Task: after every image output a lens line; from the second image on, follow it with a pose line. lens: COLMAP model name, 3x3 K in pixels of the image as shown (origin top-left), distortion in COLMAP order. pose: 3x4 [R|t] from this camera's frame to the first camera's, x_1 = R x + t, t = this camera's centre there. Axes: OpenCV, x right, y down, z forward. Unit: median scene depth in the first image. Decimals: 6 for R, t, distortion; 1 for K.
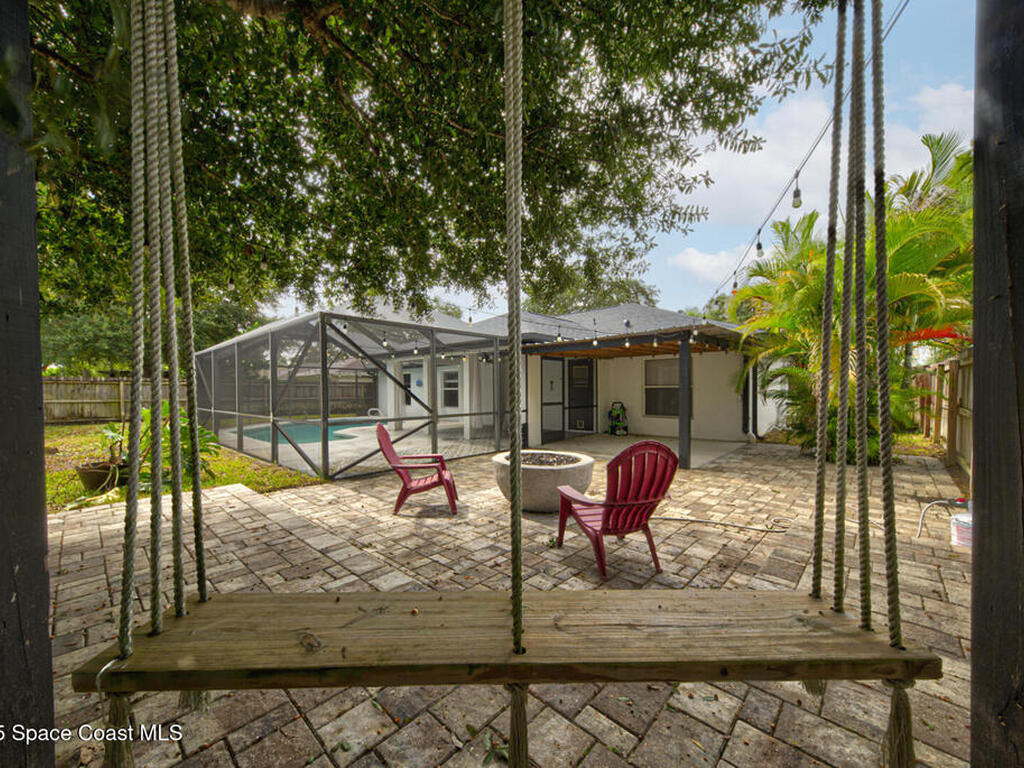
lens RADIAL K [[395.9, 0, 510.1], [0, 395.9, 397.0], [0, 0, 1]] dist [0.024216, -0.000122]
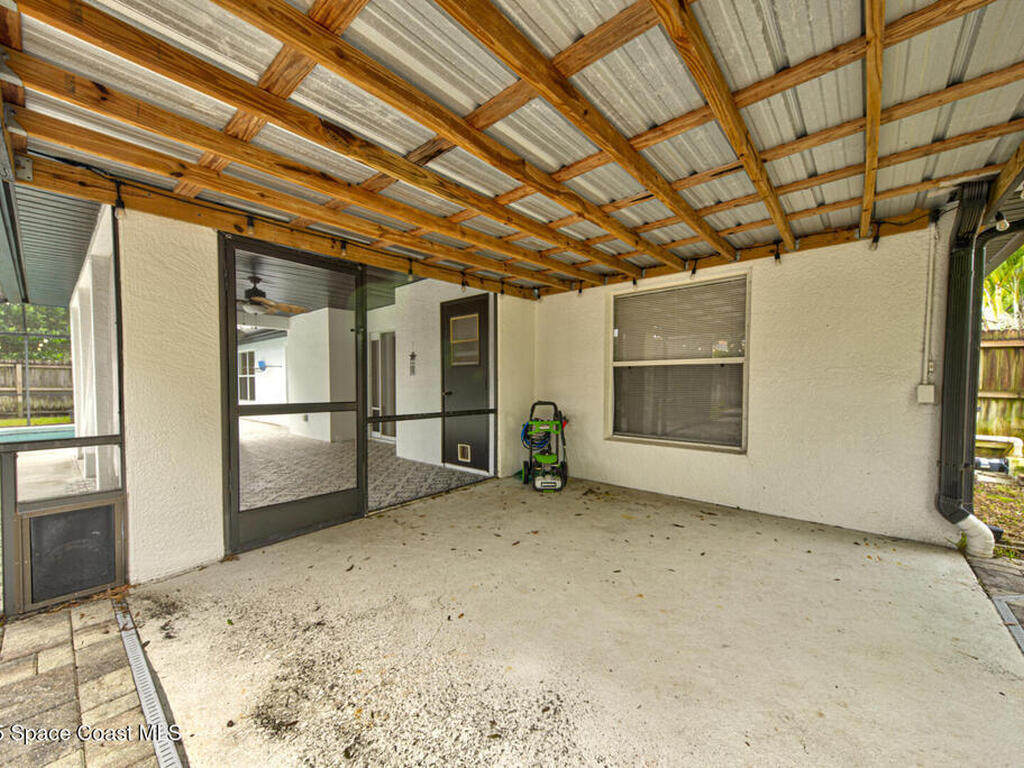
lens RADIAL K [[395.9, 0, 510.1], [0, 395.9, 397.0], [0, 0, 1]] dist [0.024216, -0.000122]
pose [[0.999845, 0.006482, 0.016341, 0.506323], [-0.006722, 0.999869, 0.014700, 0.005336], [-0.016243, -0.014808, 0.999758, 1.329915]]
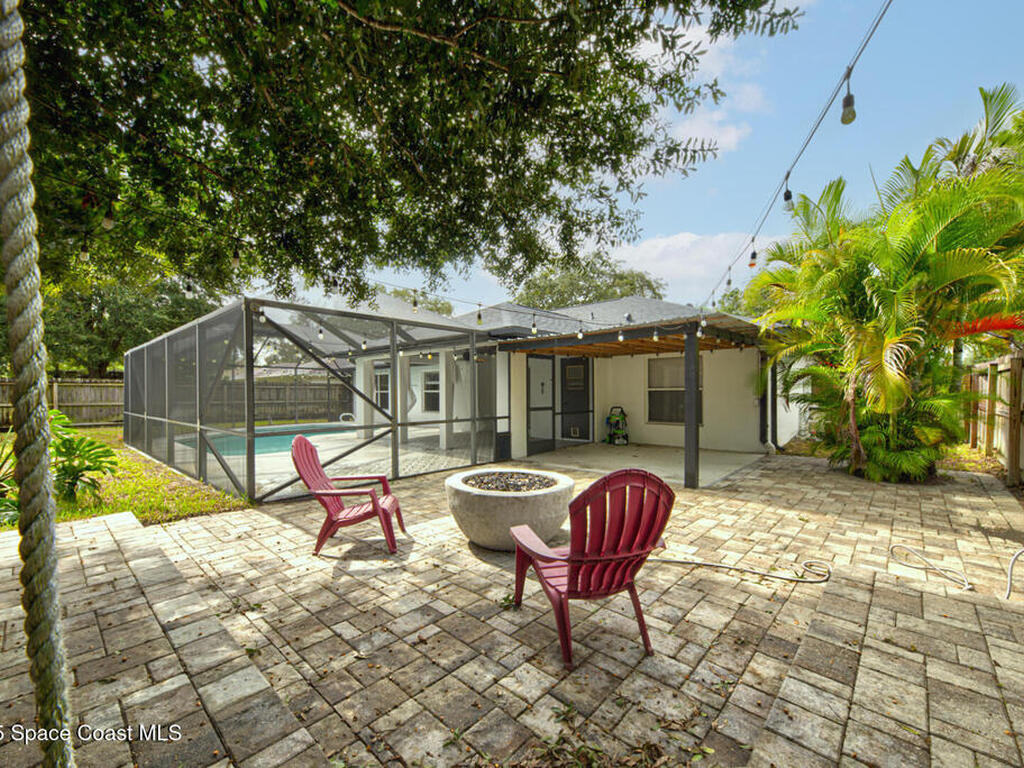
lens RADIAL K [[422.1, 0, 511.3], [0, 422.1, 396.5], [0, 0, 1]] dist [0.026465, -0.000428]
pose [[0.999997, 0.000887, 0.002442, 0.079519], [-0.000868, 0.999969, -0.007834, -0.005072], [-0.002448, 0.007832, 0.999966, 0.151487]]
